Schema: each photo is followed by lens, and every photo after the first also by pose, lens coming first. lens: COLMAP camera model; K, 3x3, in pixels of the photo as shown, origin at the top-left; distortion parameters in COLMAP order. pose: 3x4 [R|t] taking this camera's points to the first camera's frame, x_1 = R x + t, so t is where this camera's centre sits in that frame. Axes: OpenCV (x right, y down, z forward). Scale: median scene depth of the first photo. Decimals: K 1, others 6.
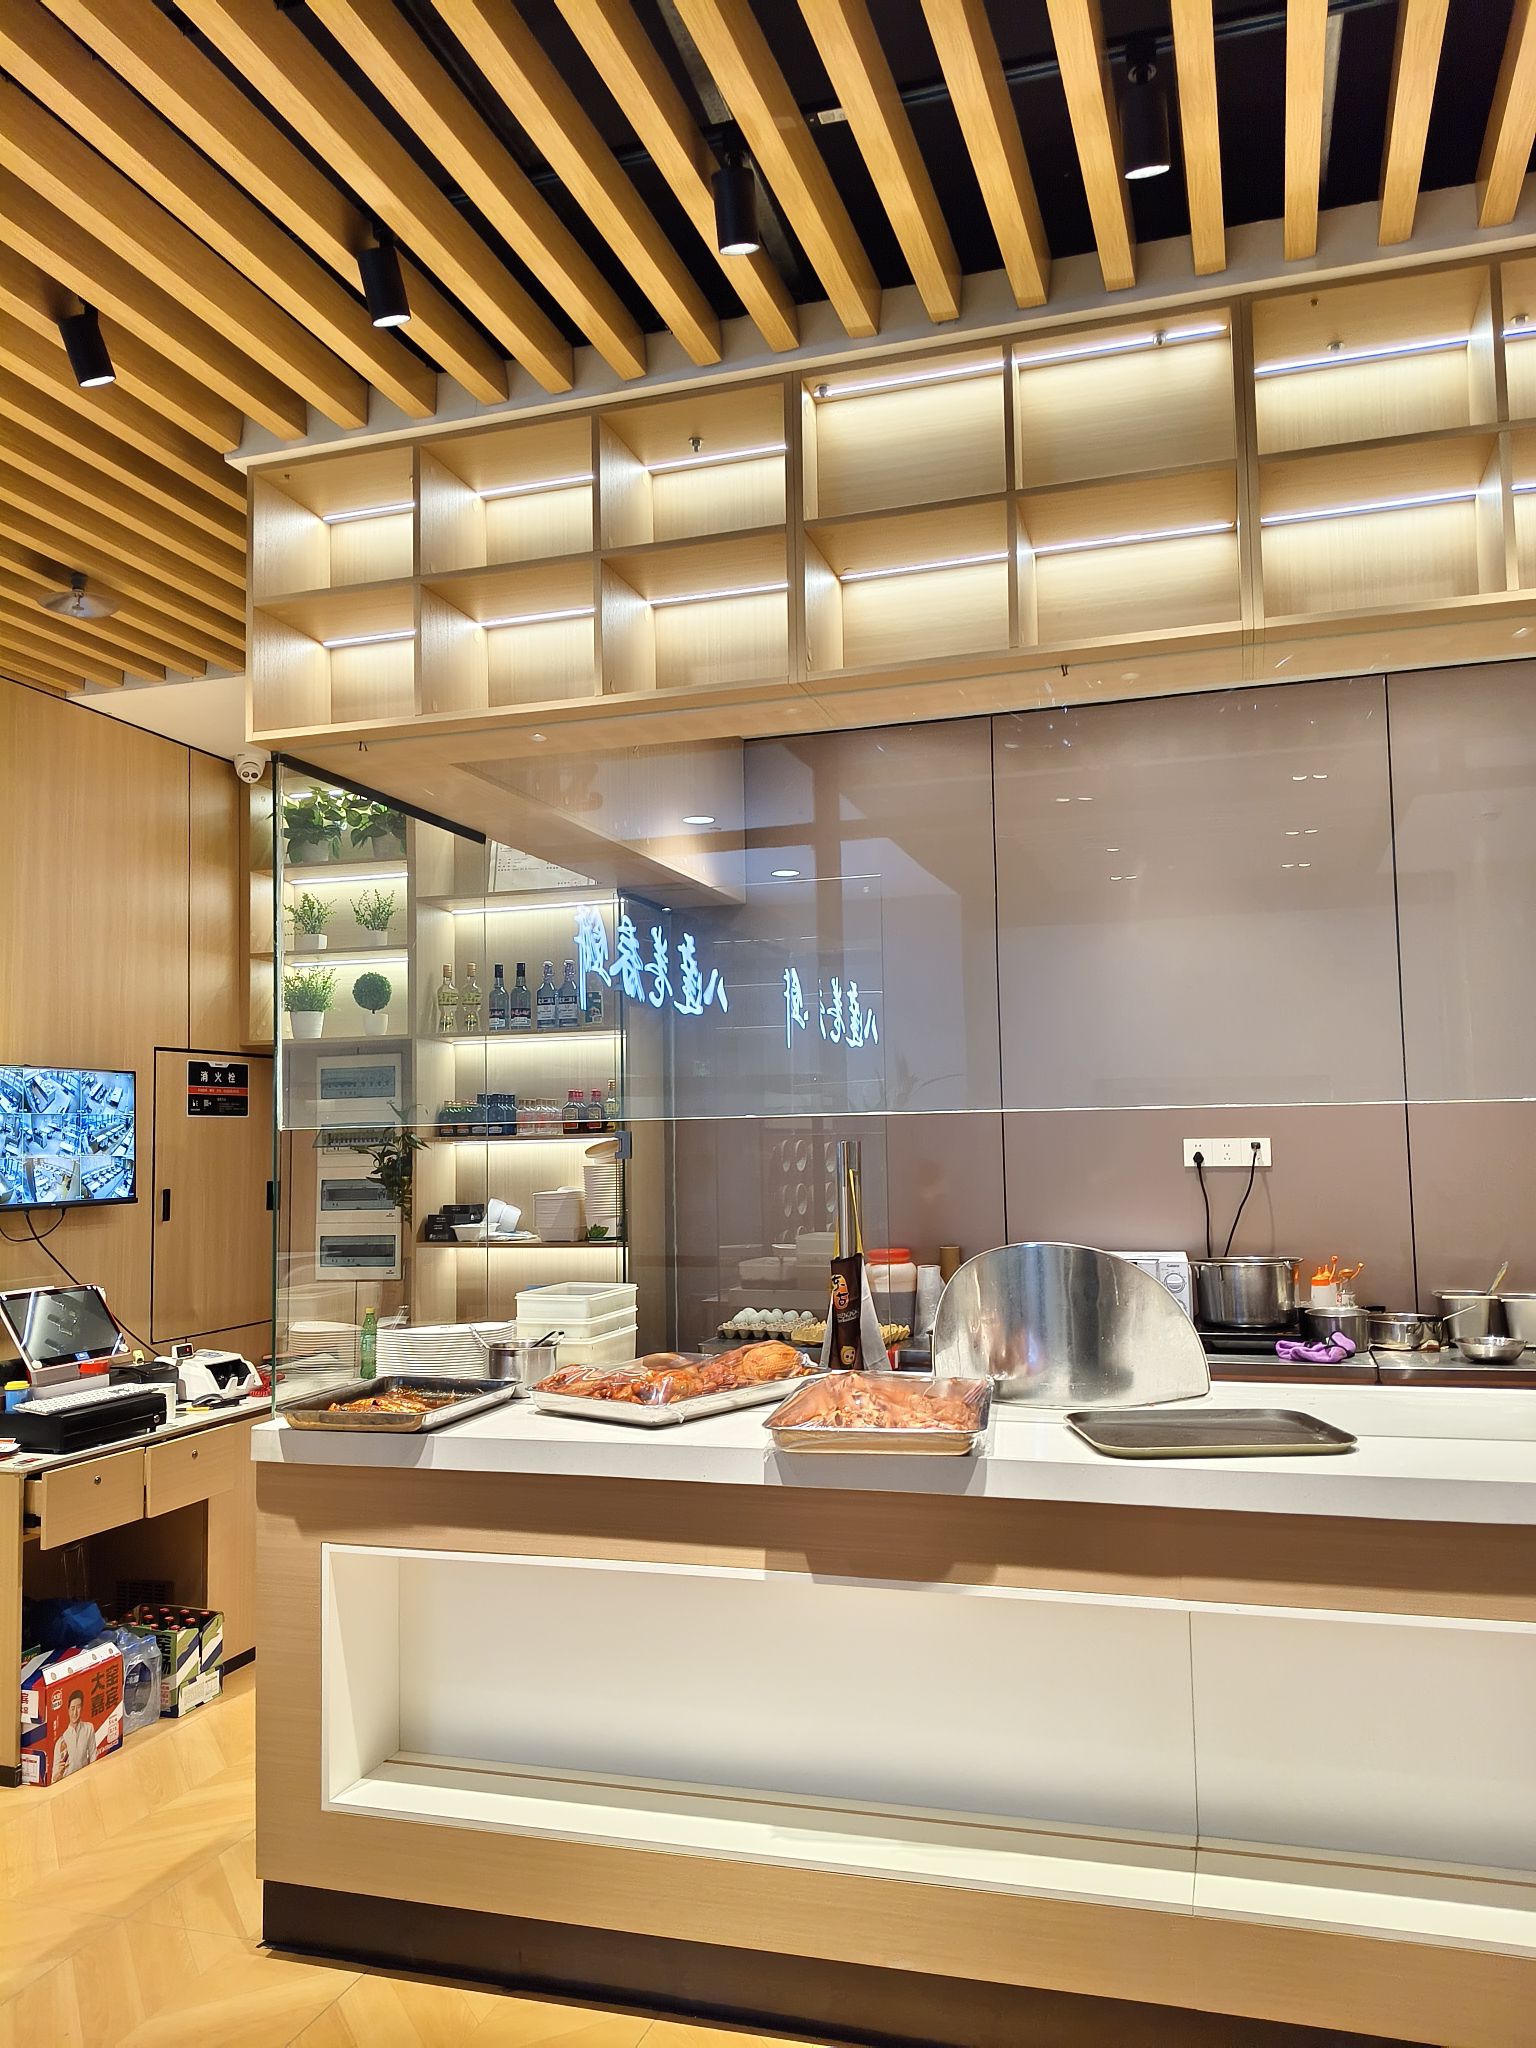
lens RADIAL K [[1541.8, 0, 794.8], [0, 1541.8, 1009.4], [0, 0, 1]] dist [0.060714, -0.088006]
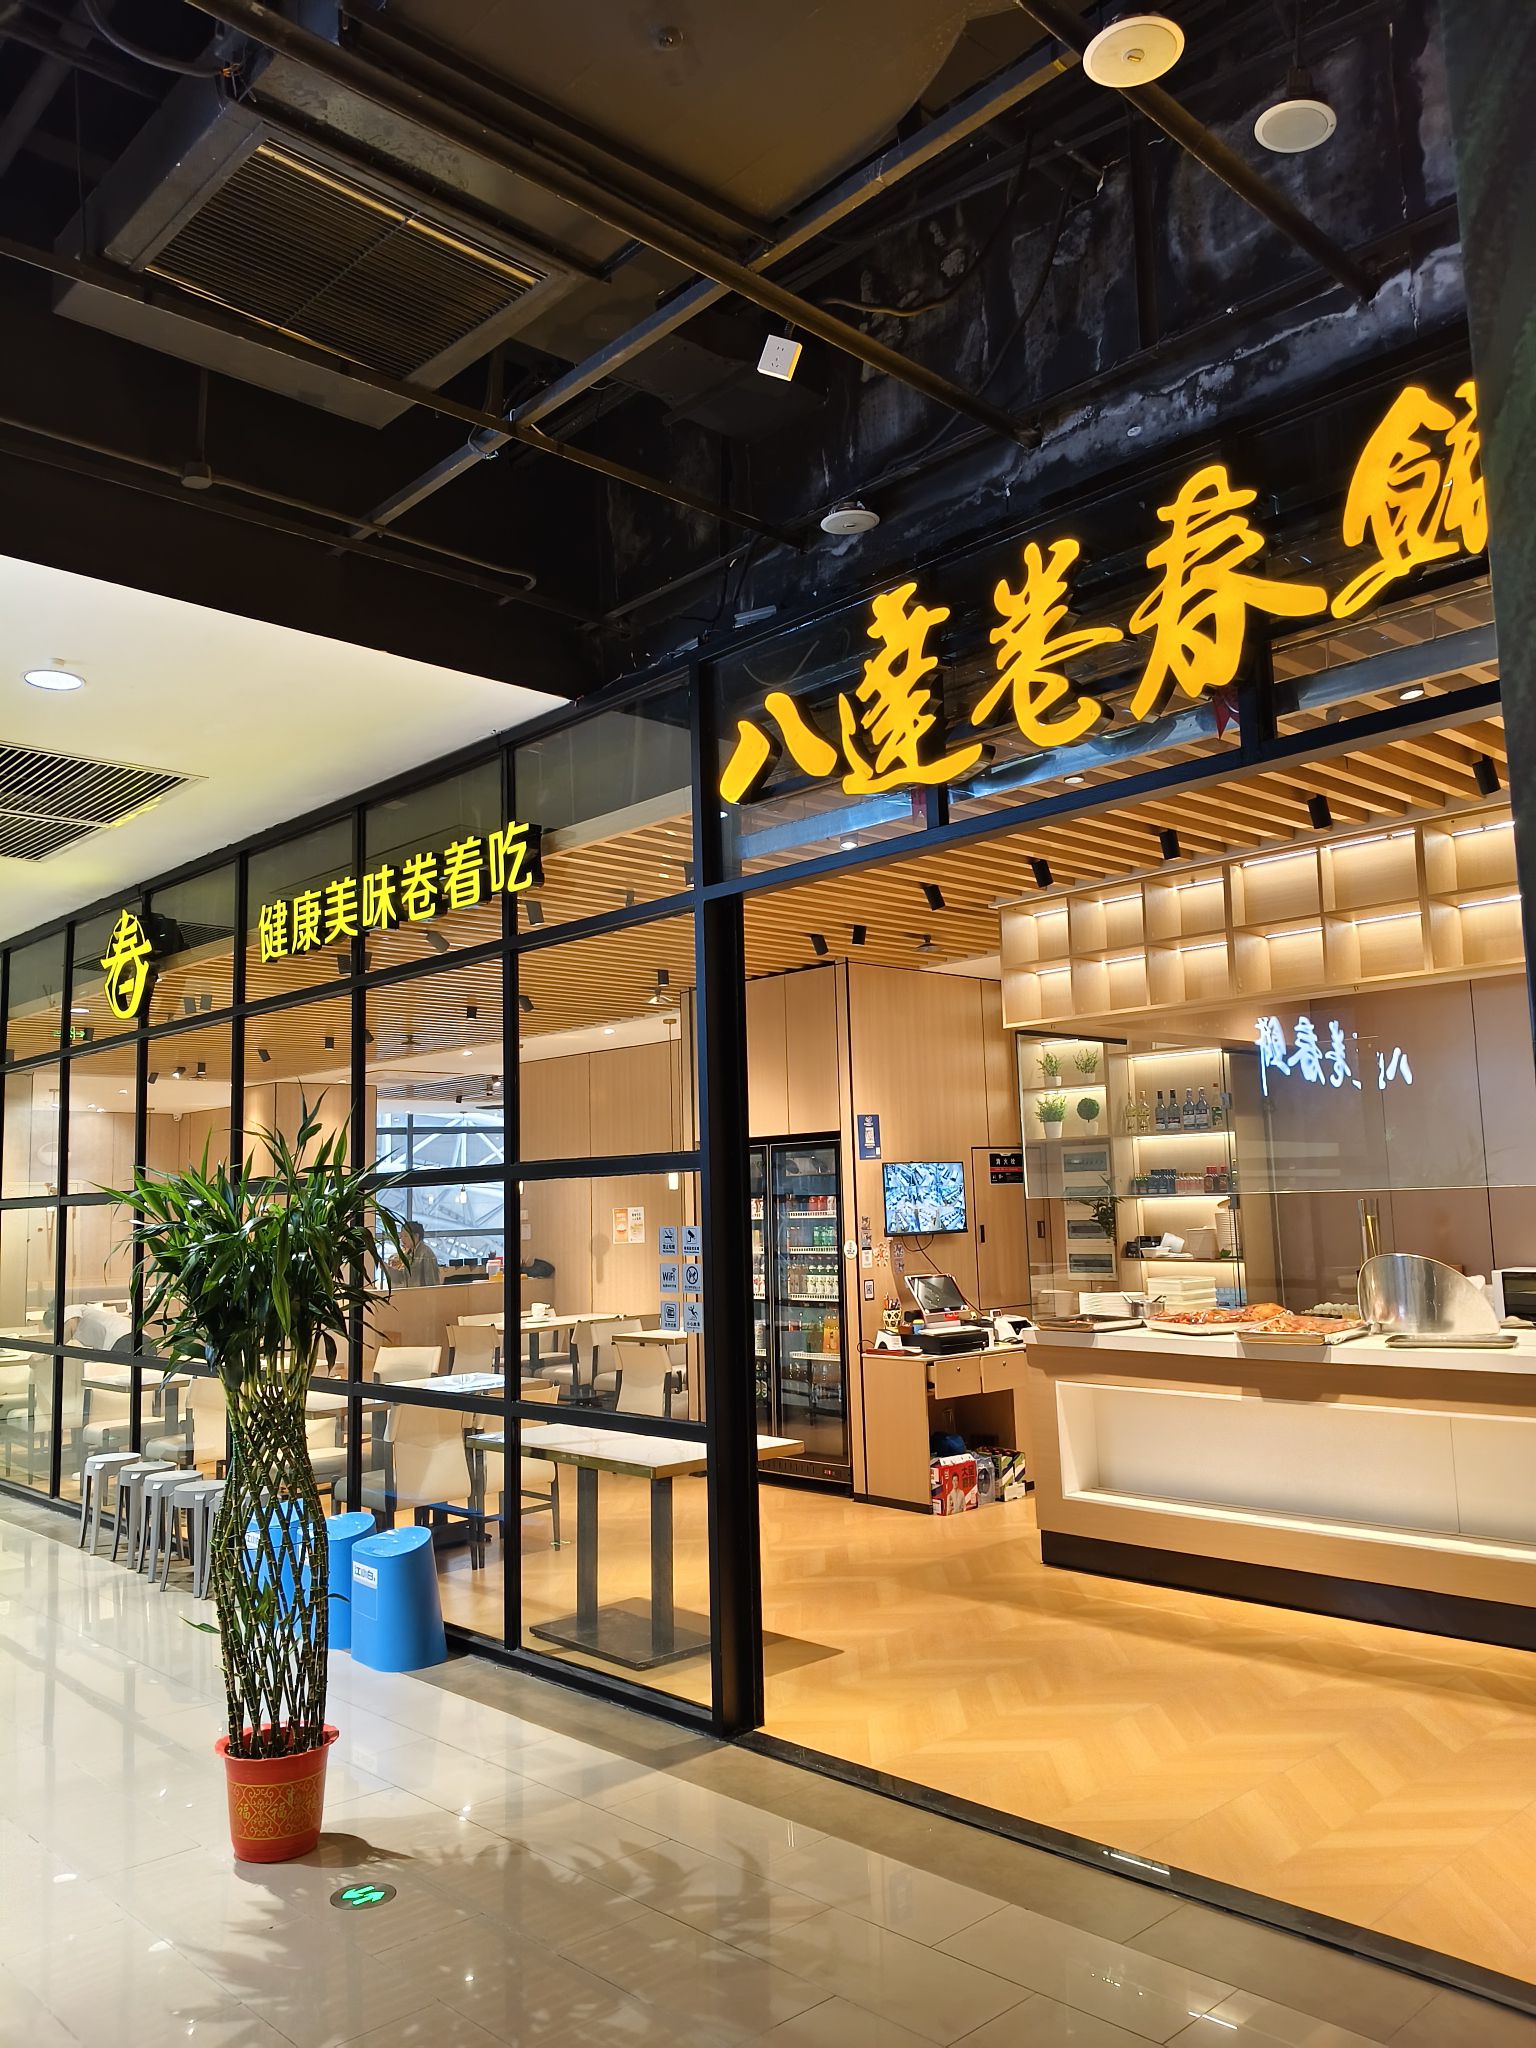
lens RADIAL K [[1541.8, 0, 794.8], [0, 1541.8, 1009.4], [0, 0, 1]] dist [0.060714, -0.088006]
pose [[0.875818, -0.065108, -0.478231, 0.283974], [0.051113, 0.997799, -0.042237, -0.070857], [0.479928, 0.012548, 0.877218, -0.692567]]
